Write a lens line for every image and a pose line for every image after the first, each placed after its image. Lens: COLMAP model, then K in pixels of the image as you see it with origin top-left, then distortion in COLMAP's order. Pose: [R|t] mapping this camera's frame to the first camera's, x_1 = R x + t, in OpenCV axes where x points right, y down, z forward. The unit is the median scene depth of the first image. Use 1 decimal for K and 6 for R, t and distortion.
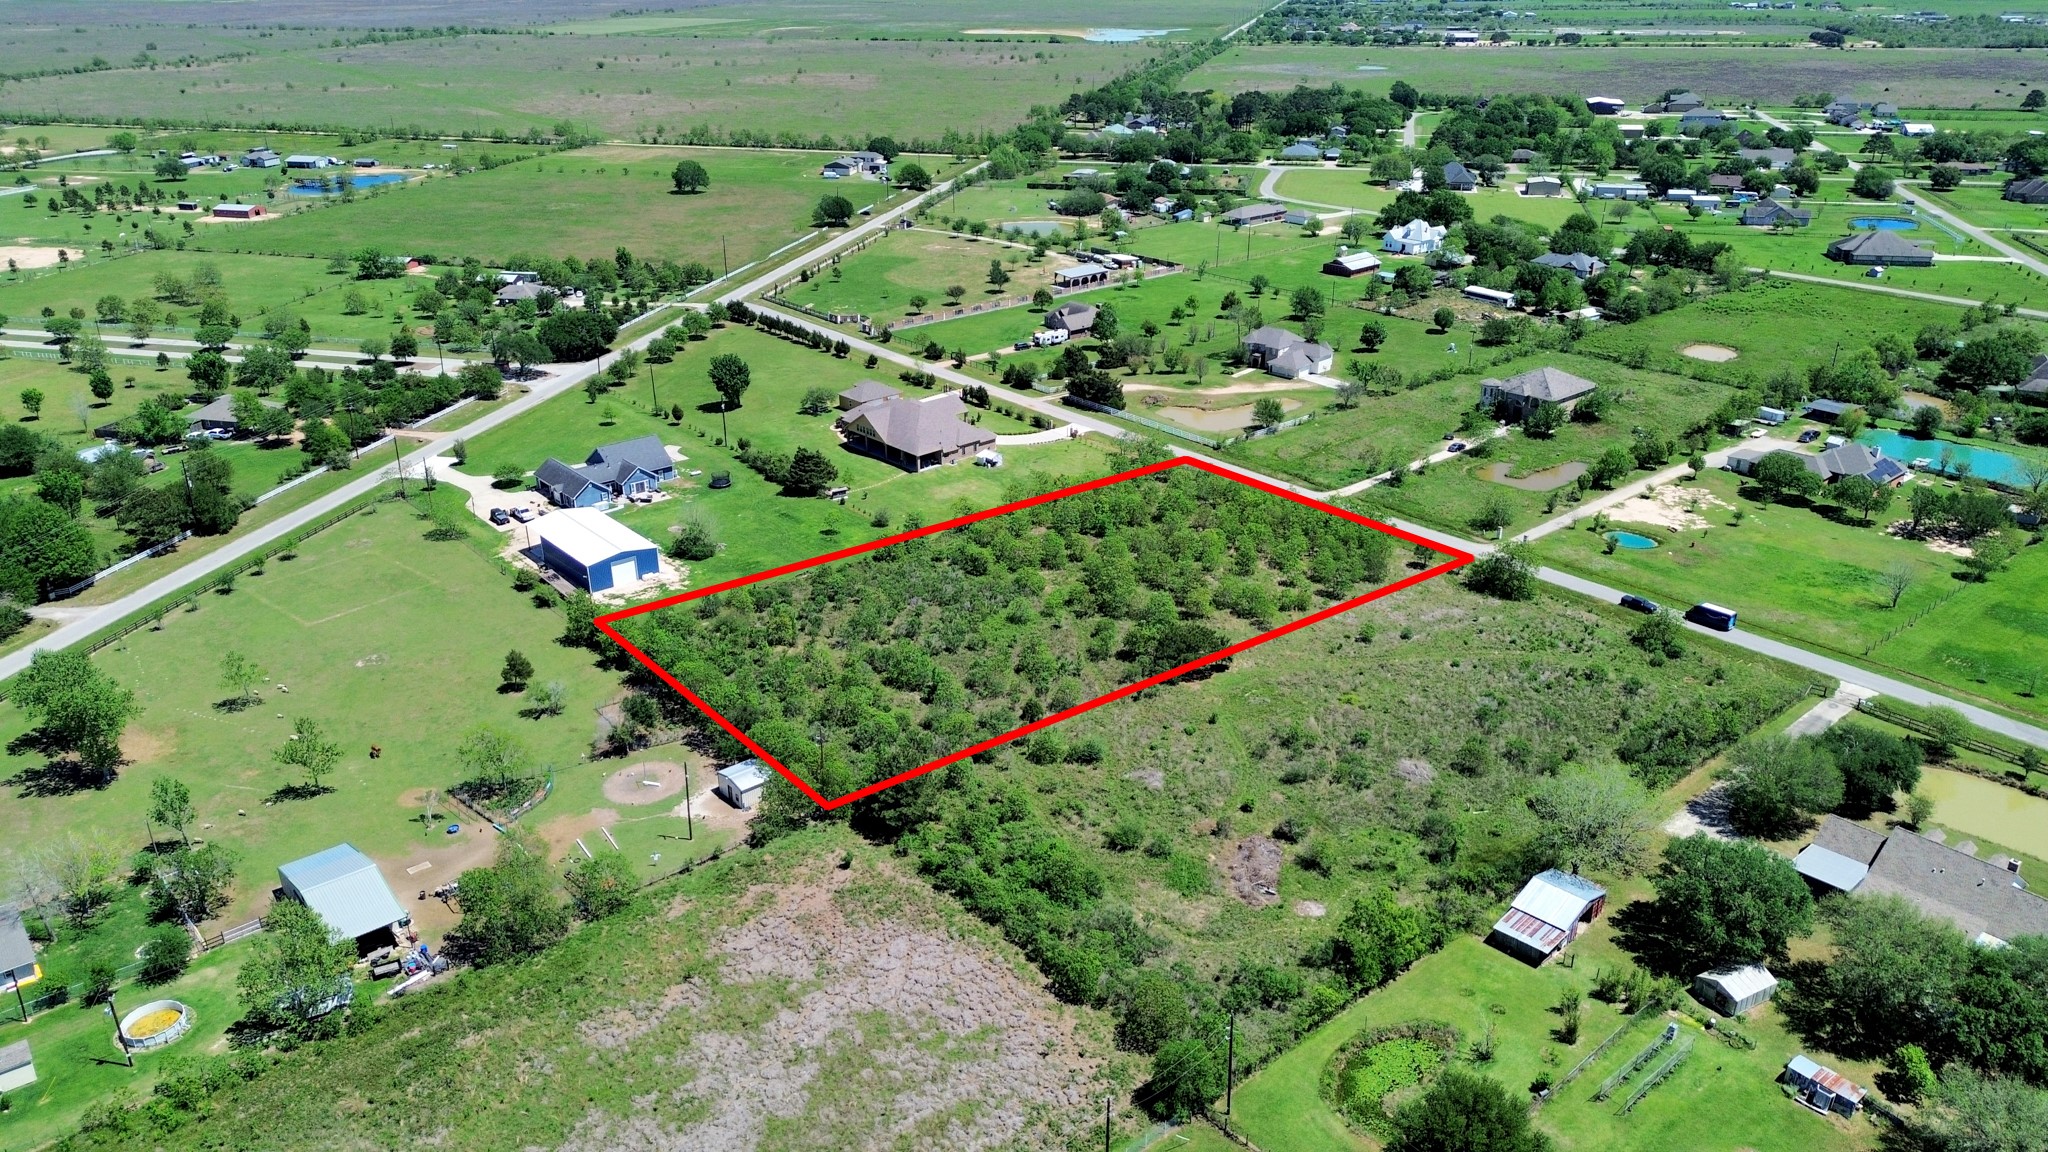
lens RADIAL K [[1437.4, 0, 1026.4], [0, 1437.4, 590.6], [0, 0, 1]] dist [0.084114, -0.085112]
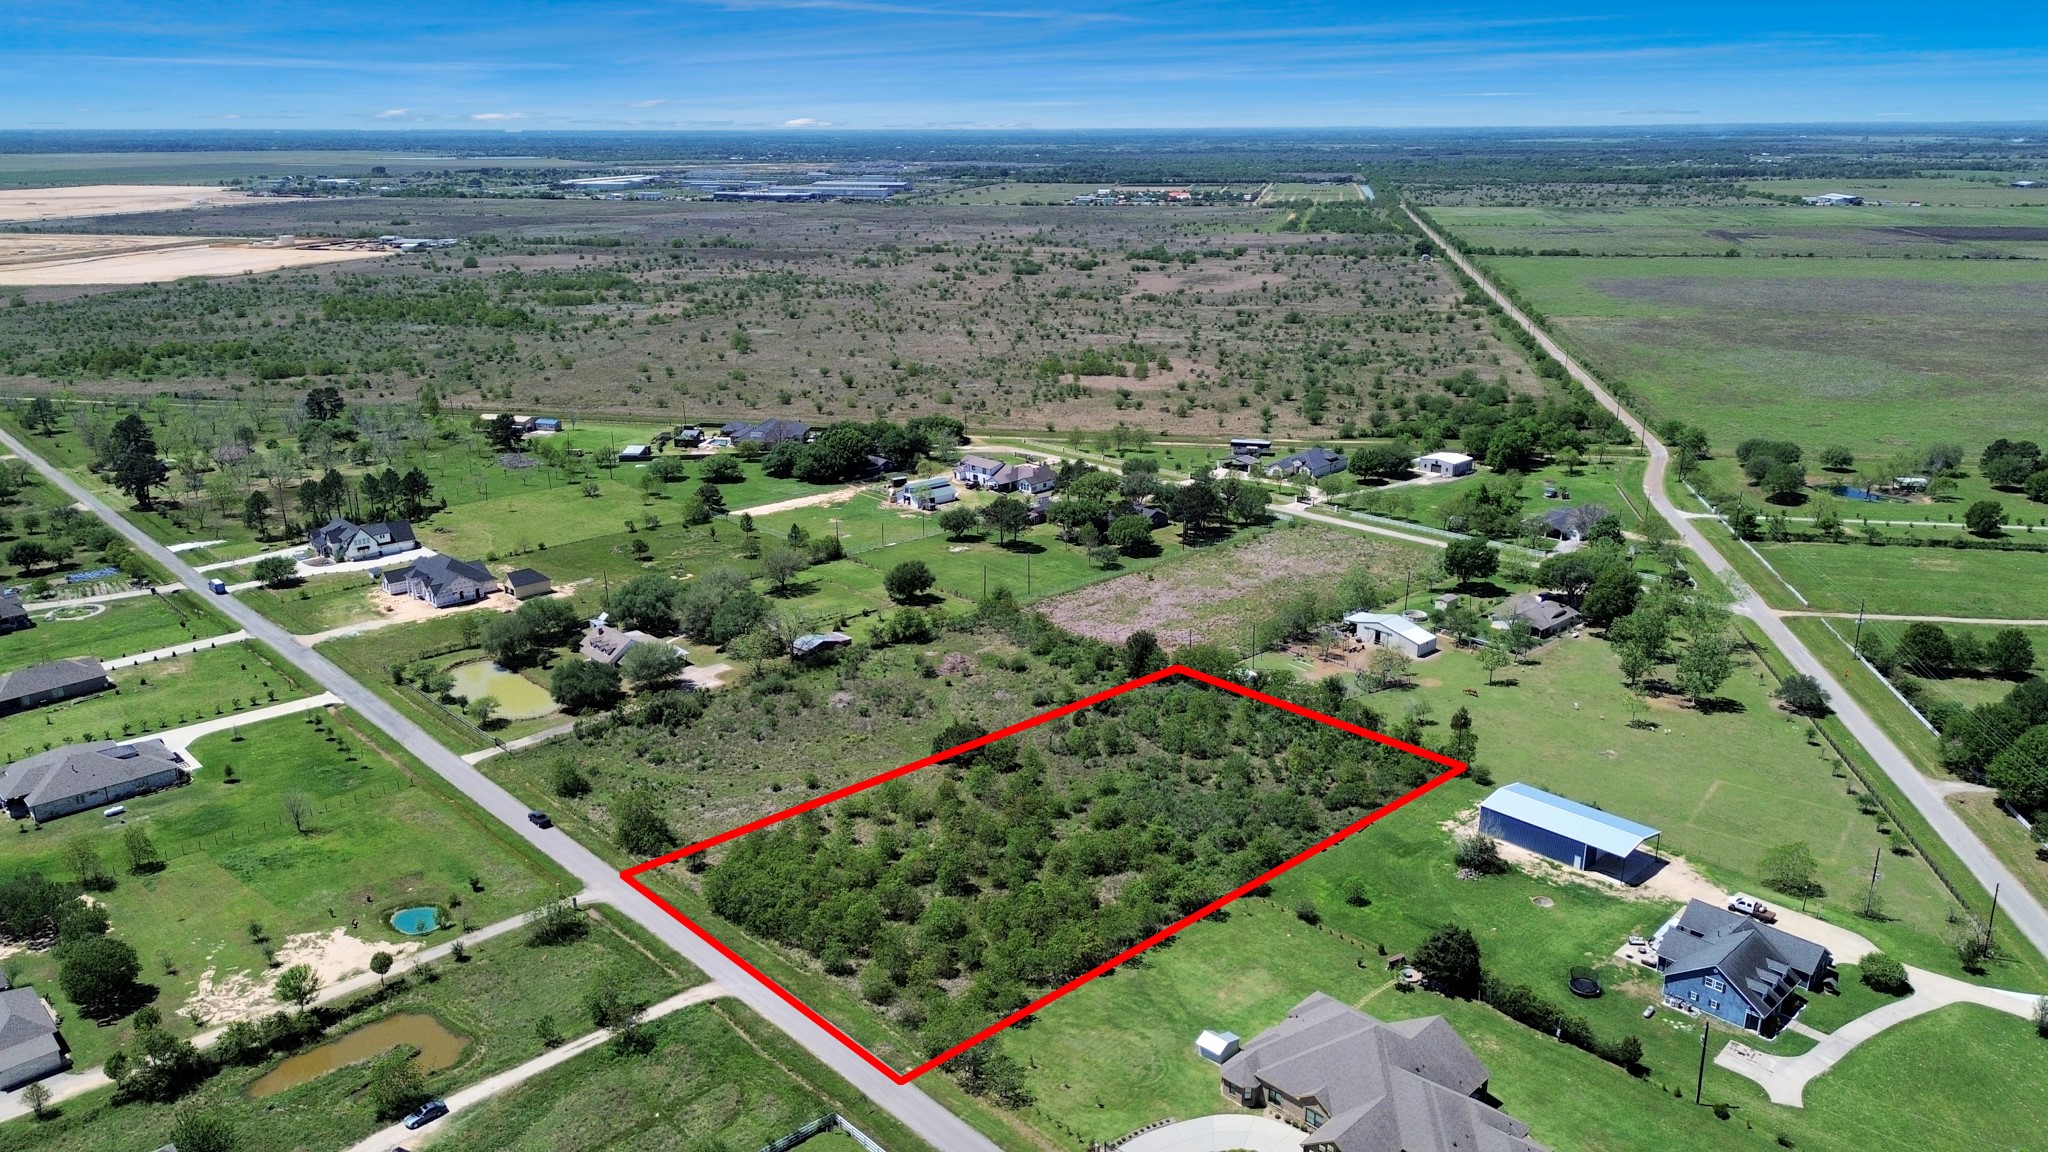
lens RADIAL K [[1437.4, 0, 1026.4], [0, 1437.4, 590.6], [0, 0, 1]] dist [0.084114, -0.085112]
pose [[-0.998617, 0.023758, -0.046892, 0.081816], [-0.013872, 0.741317, 0.671012, -0.653347], [0.050704, 0.670734, -0.739962, 1.315422]]
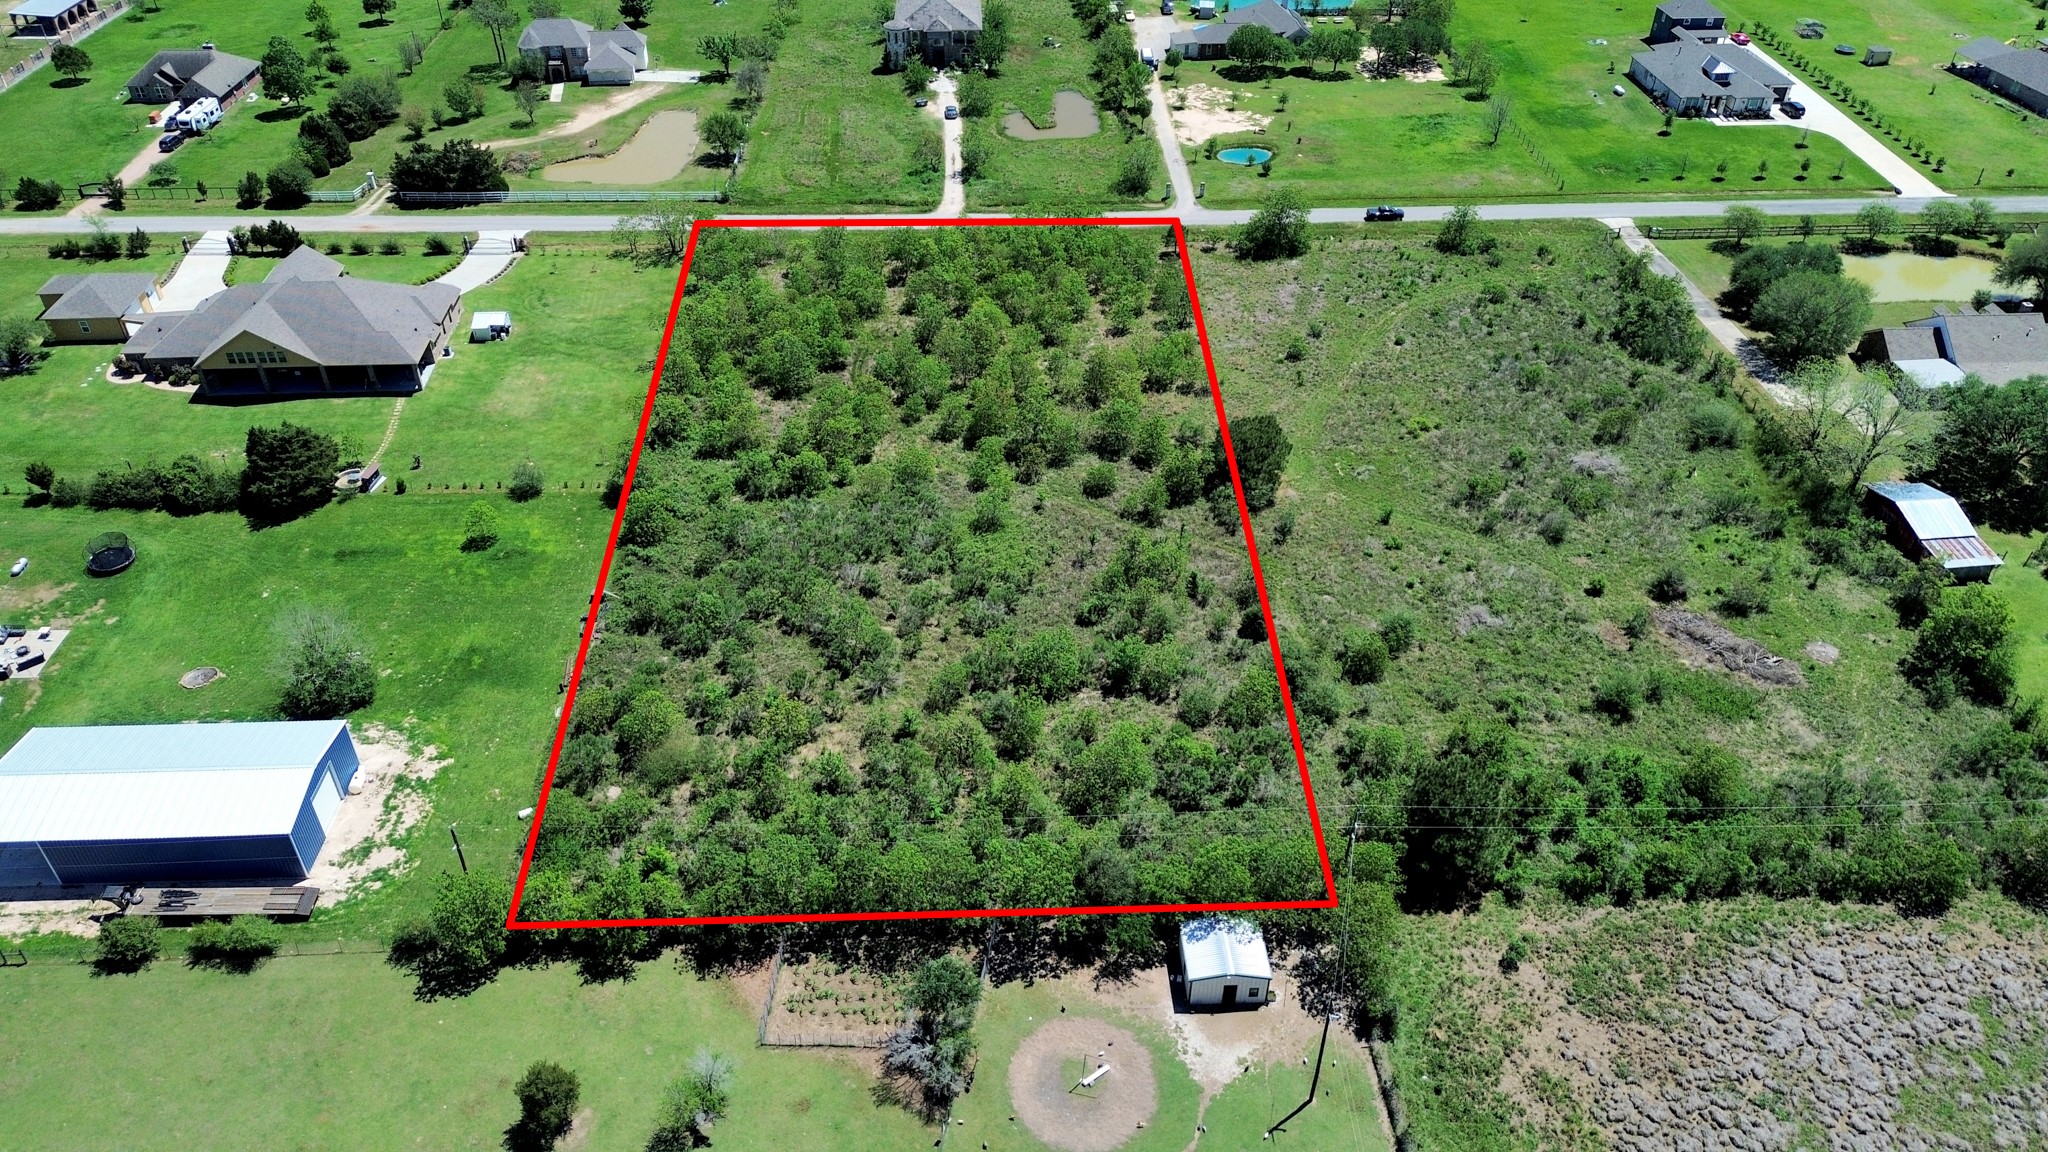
lens RADIAL K [[1441.2, 0, 1026.7], [0, 1441.2, 585.4], [0, 0, 1]] dist [0.073695, -0.067530]
pose [[0.616764, -0.470682, 0.630921, -0.325886], [0.314685, 0.882127, 0.350464, -0.138664], [-0.721509, -0.017612, 0.692181, 0.397992]]
